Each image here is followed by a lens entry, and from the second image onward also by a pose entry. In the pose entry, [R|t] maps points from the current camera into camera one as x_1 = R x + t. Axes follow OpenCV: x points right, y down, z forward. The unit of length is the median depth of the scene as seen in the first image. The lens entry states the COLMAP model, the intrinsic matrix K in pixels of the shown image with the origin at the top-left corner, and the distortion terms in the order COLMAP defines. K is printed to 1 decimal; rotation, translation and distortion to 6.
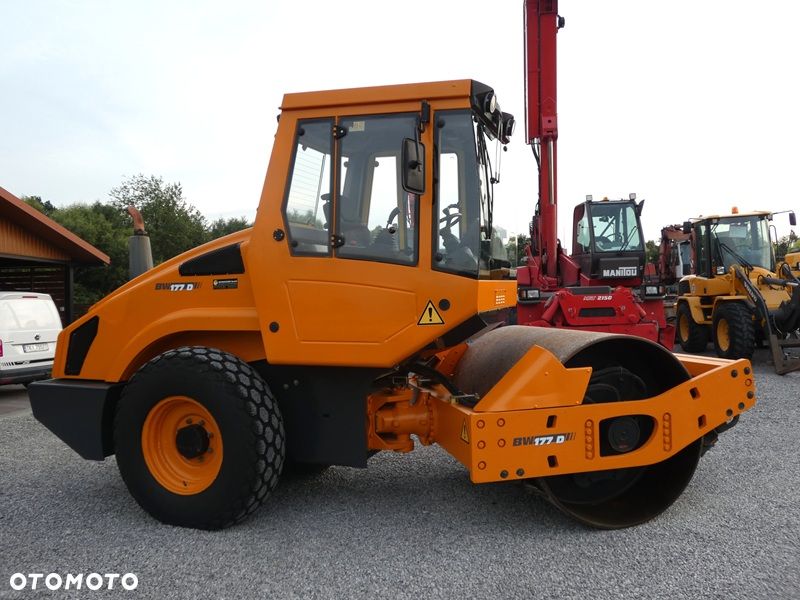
lens RADIAL K [[652.7, 0, 393.4], [0, 652.7, 306.4], [0, 0, 1]] dist [-0.014633, 0.006148]
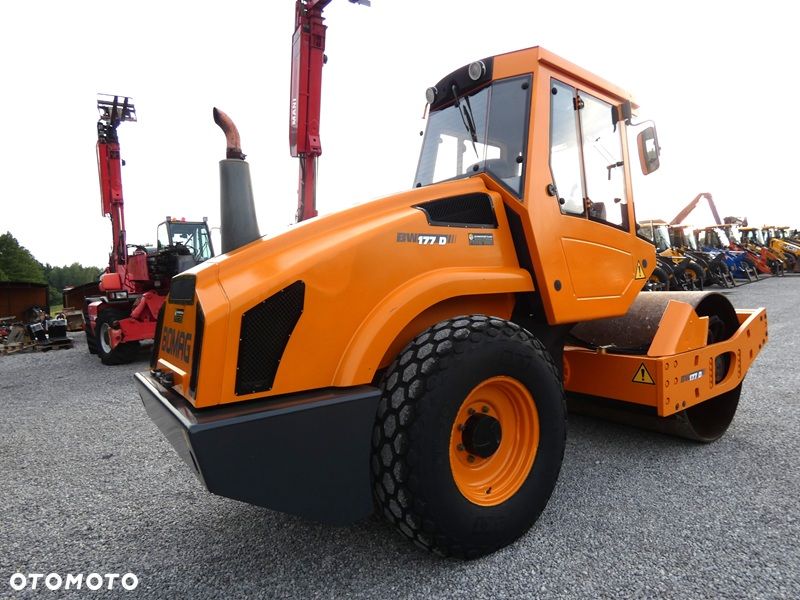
lens RADIAL K [[483.9, 0, 402.2], [0, 483.9, 306.2], [0, 0, 1]] dist [-0.007522, 0.007647]
pose [[0.545246, -0.034746, 0.837556, -0.897053], [0.052526, 0.998593, 0.007233, 0.044727], [-0.836629, 0.040050, 0.546304, 0.801672]]
